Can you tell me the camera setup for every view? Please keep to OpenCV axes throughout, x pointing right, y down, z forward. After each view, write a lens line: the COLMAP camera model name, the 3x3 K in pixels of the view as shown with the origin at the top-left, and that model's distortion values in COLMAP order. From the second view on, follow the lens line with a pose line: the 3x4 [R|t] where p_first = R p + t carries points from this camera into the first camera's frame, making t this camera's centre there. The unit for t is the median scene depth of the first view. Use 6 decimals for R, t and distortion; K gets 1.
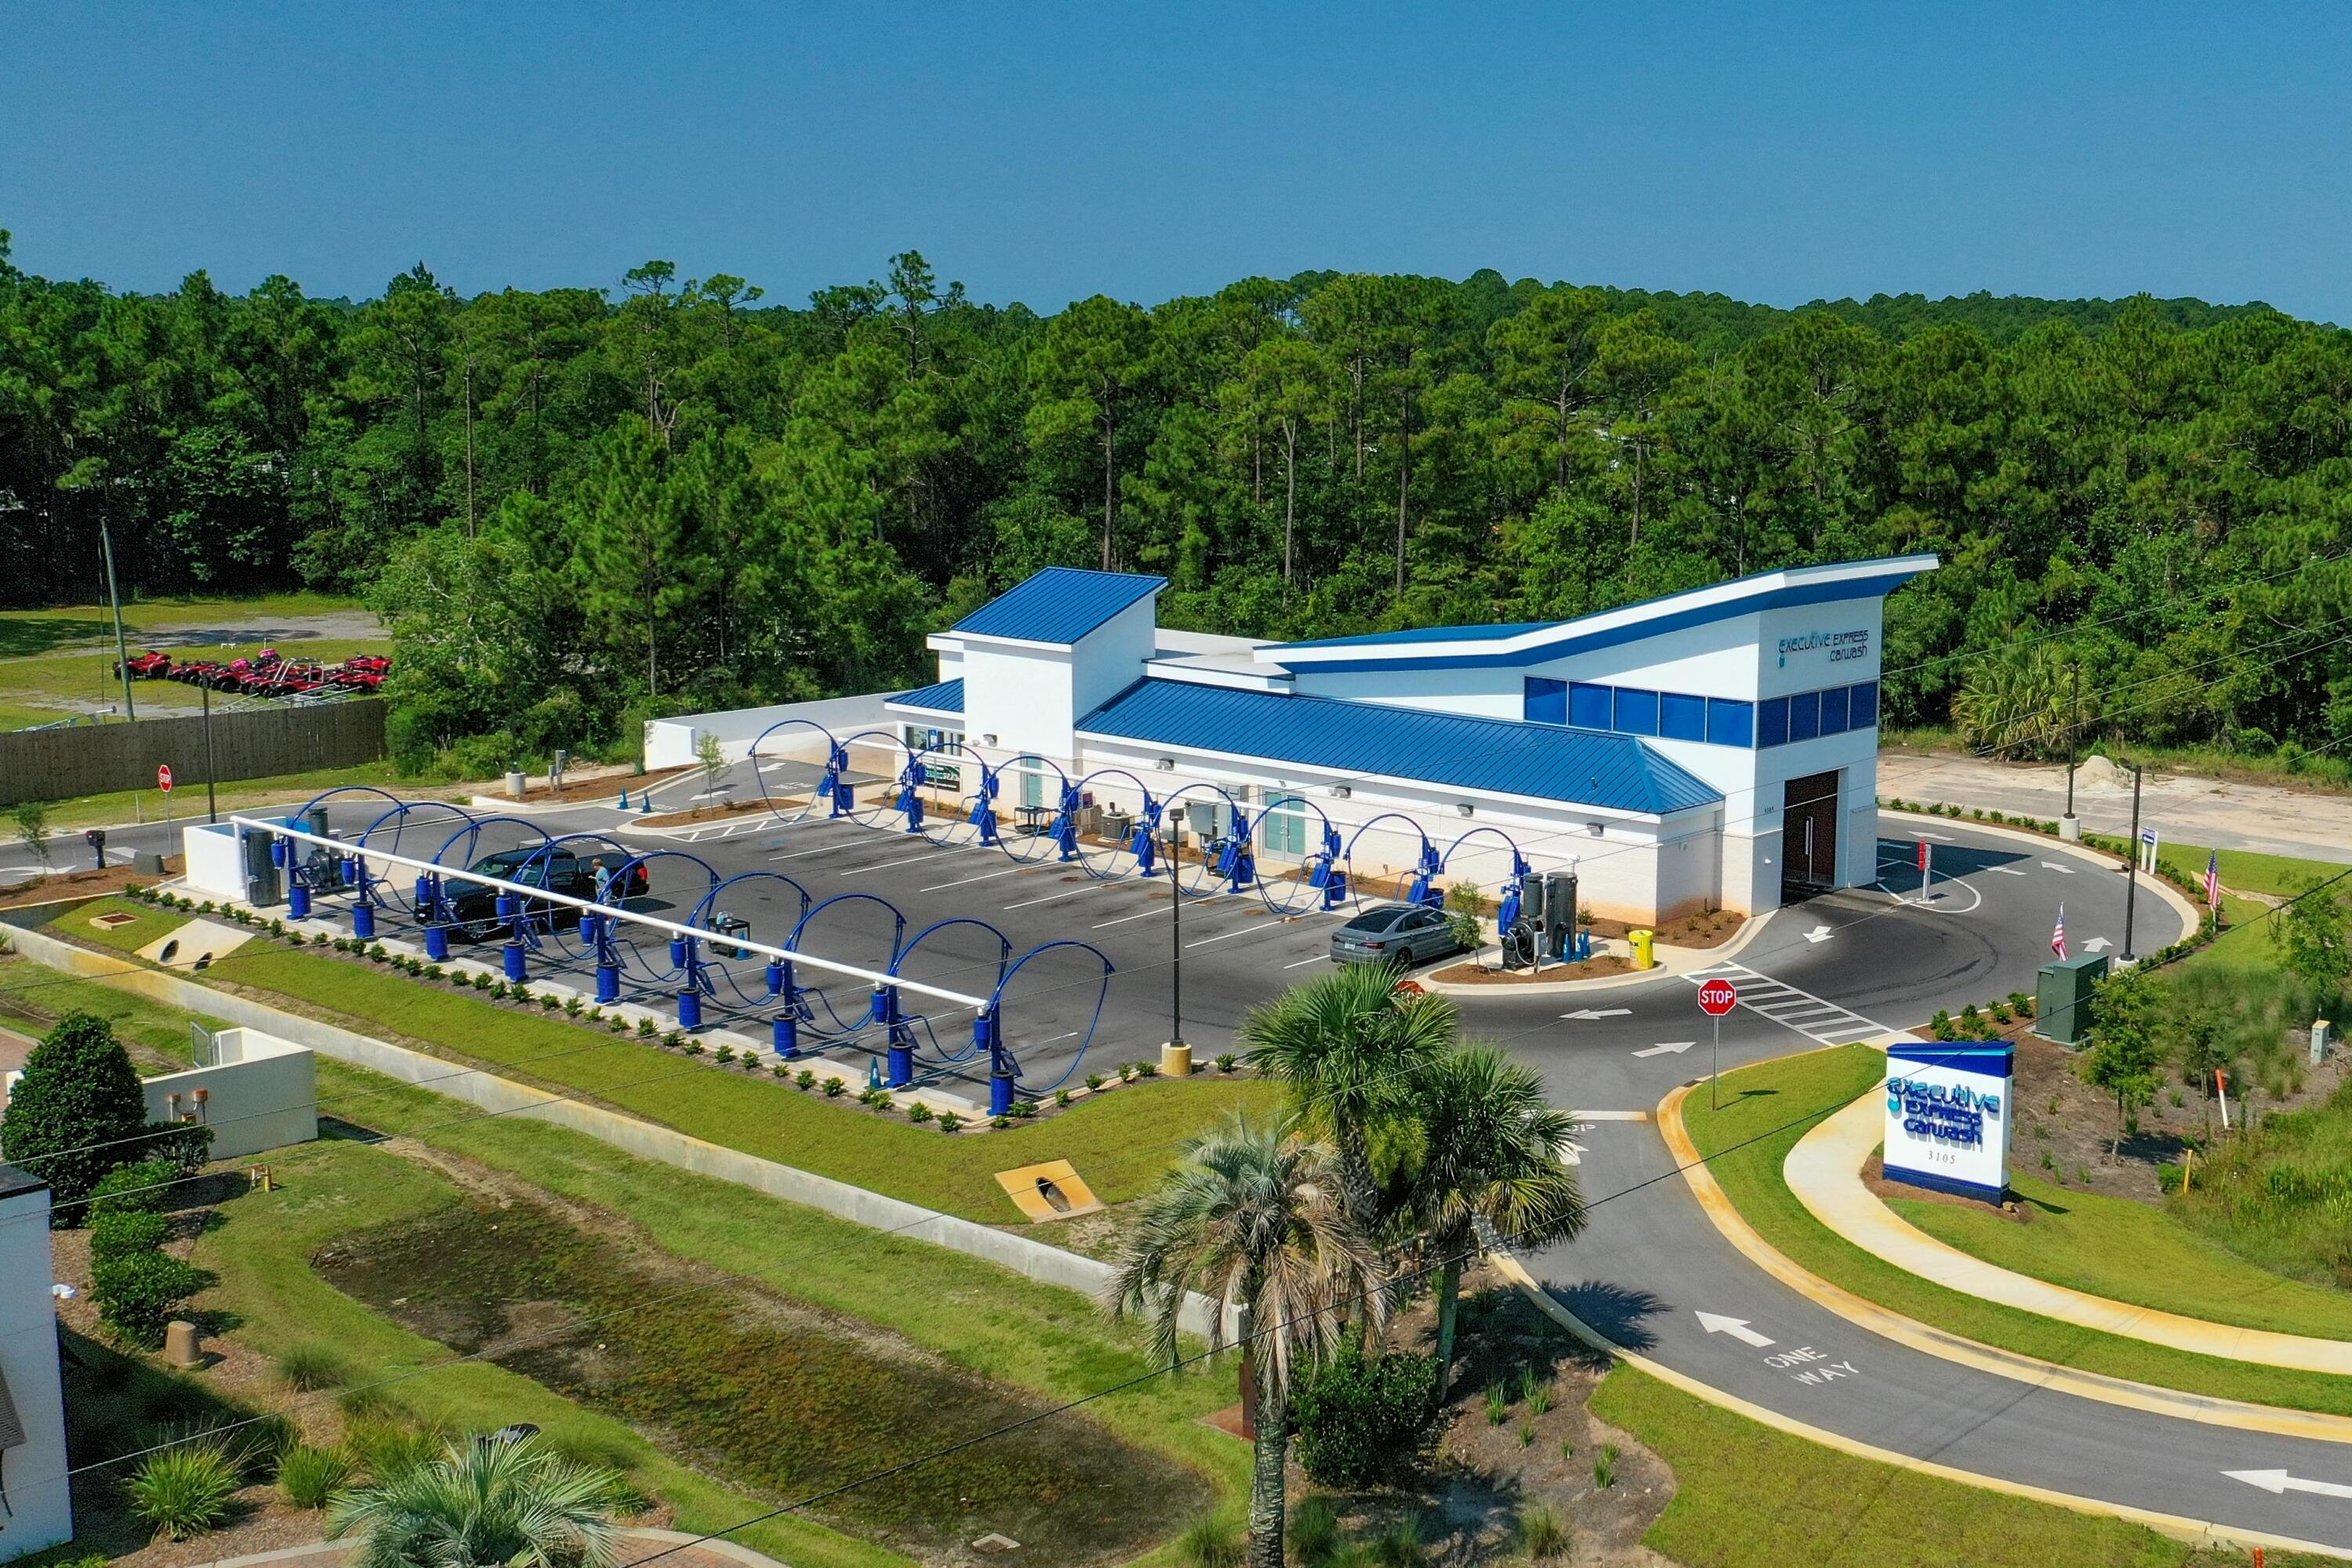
lens RADIAL K [[2785.9, 0, 1176.0], [0, 2785.9, 784.0], [0, 0, 1]] dist [0.000643, -0.006154]
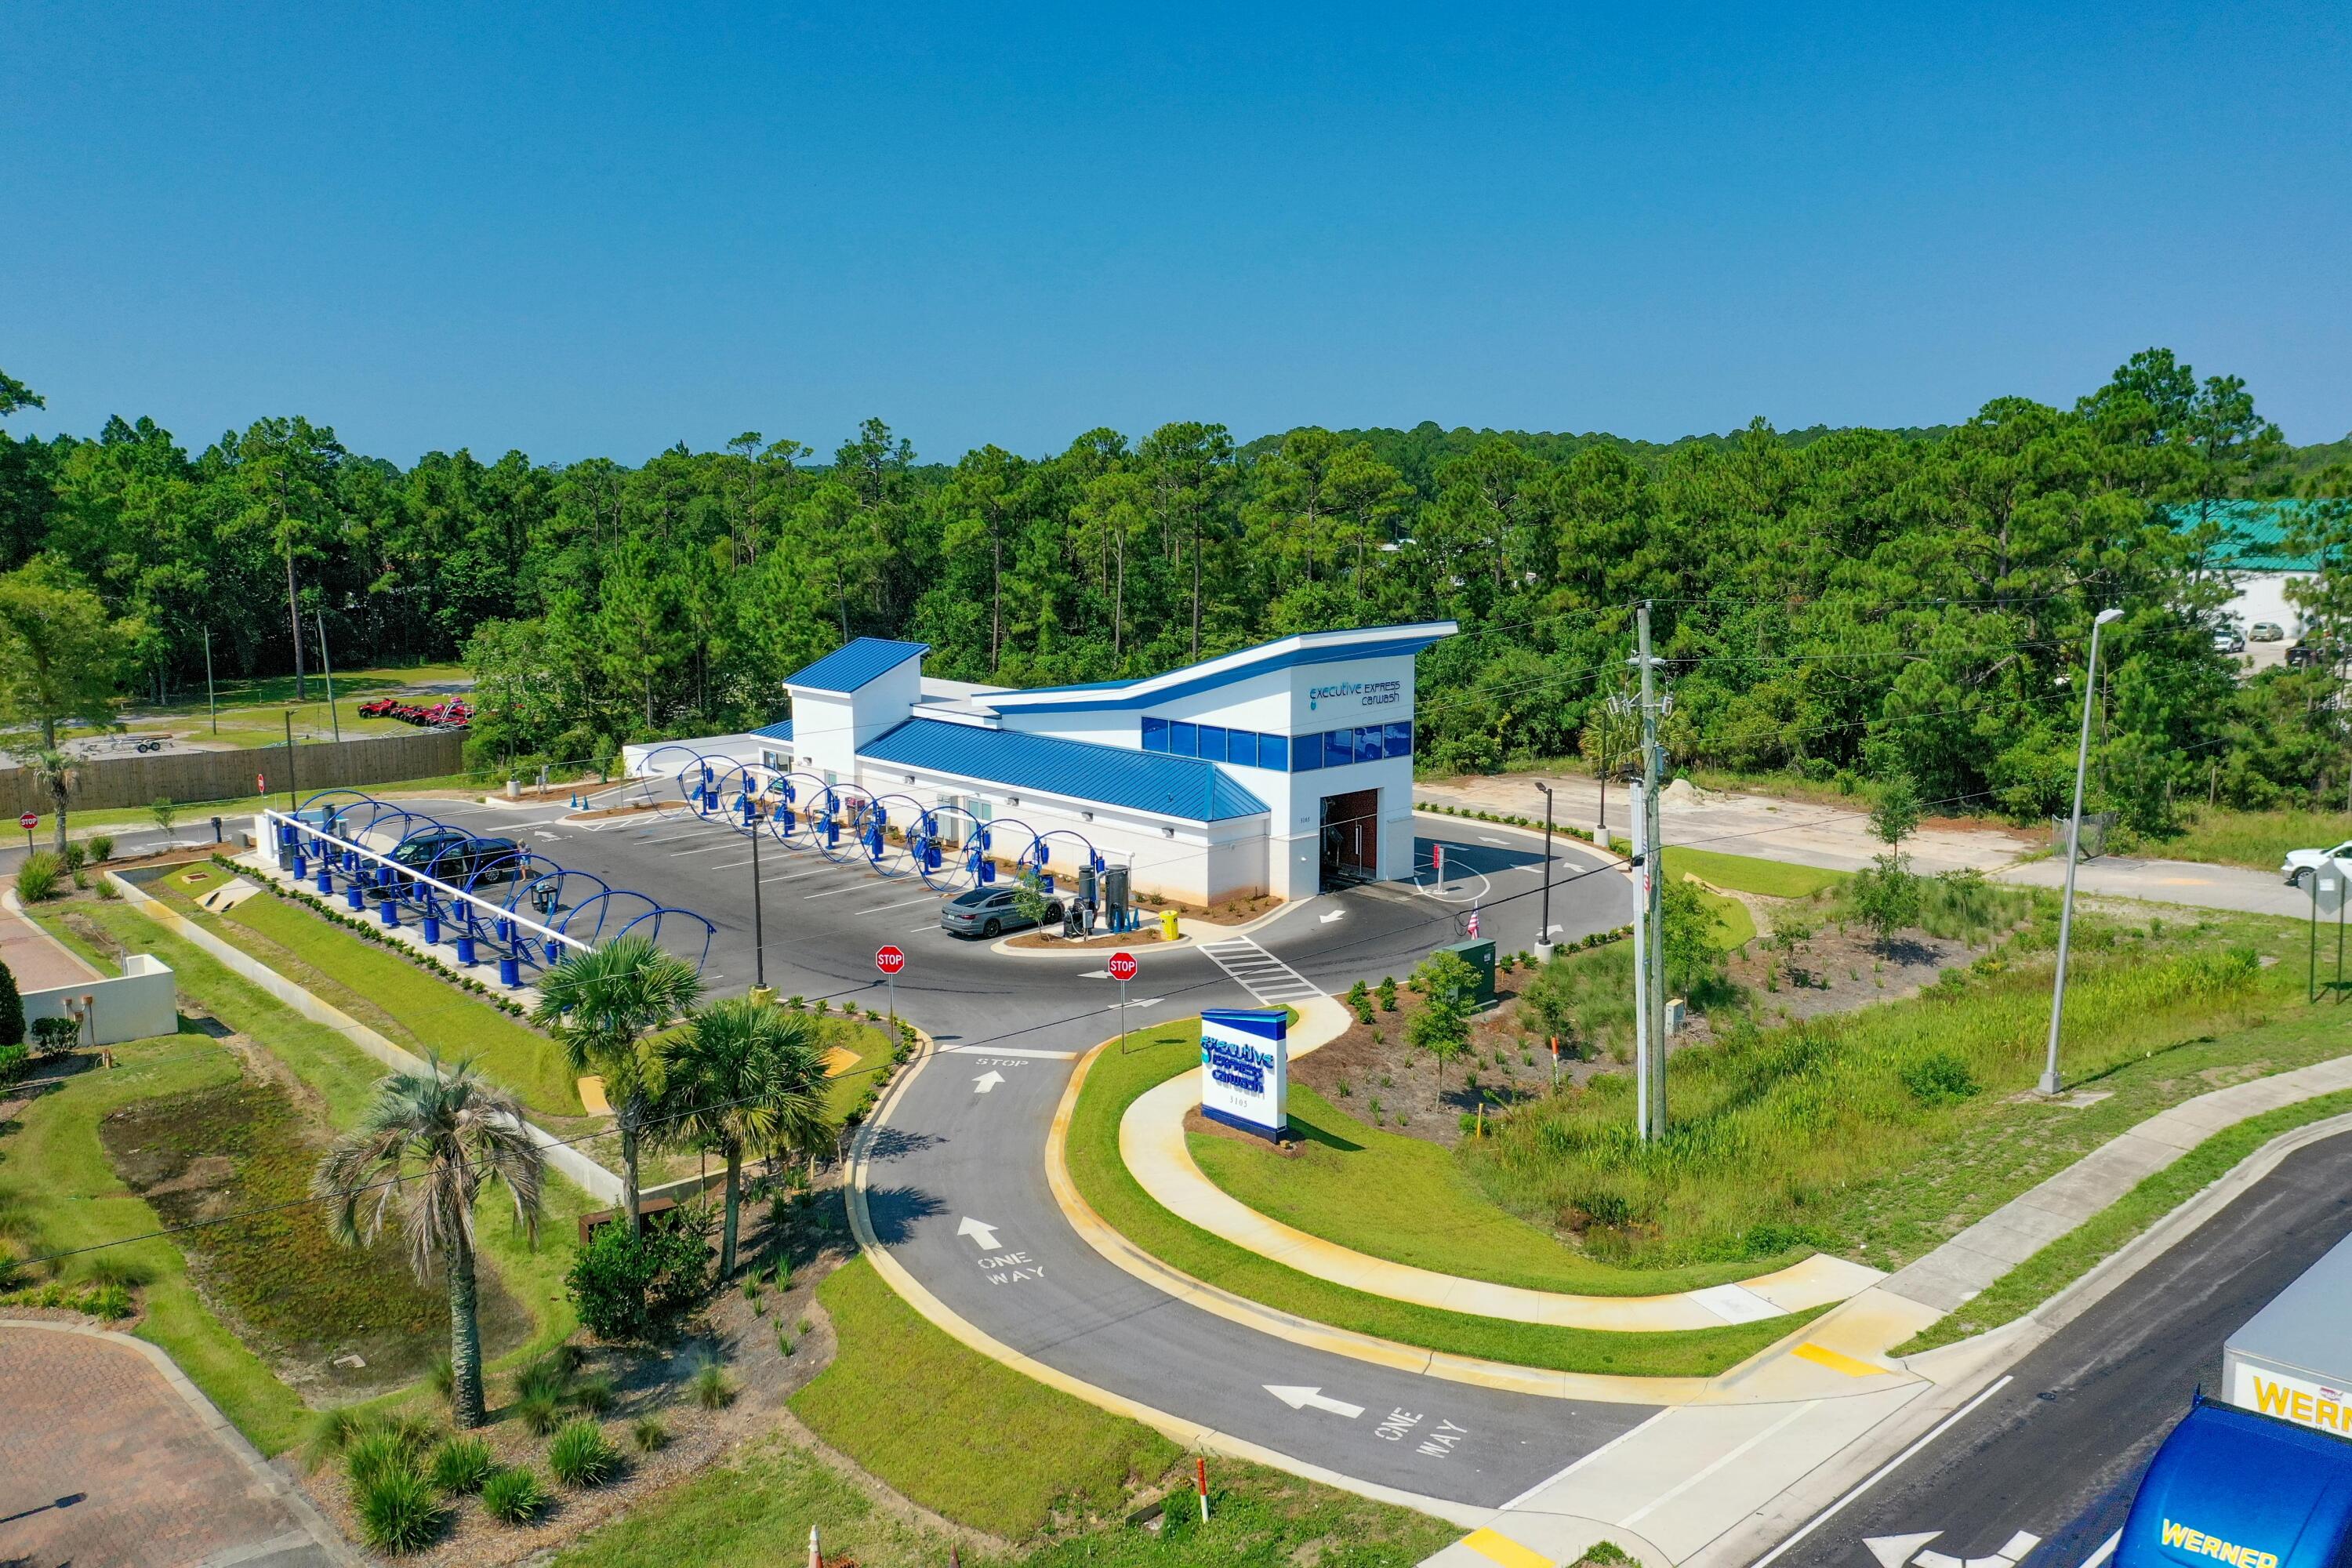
lens RADIAL K [[1840.6, 0, 1164.2], [0, 1840.6, 777.8], [0, 0, 1]] dist [-0.003867, -0.000034]
pose [[0.974112, 0.009179, -0.225879, 0.305699], [-0.010241, 0.999941, -0.003530, -0.005783], [0.225833, 0.005752, 0.974149, 0.133299]]
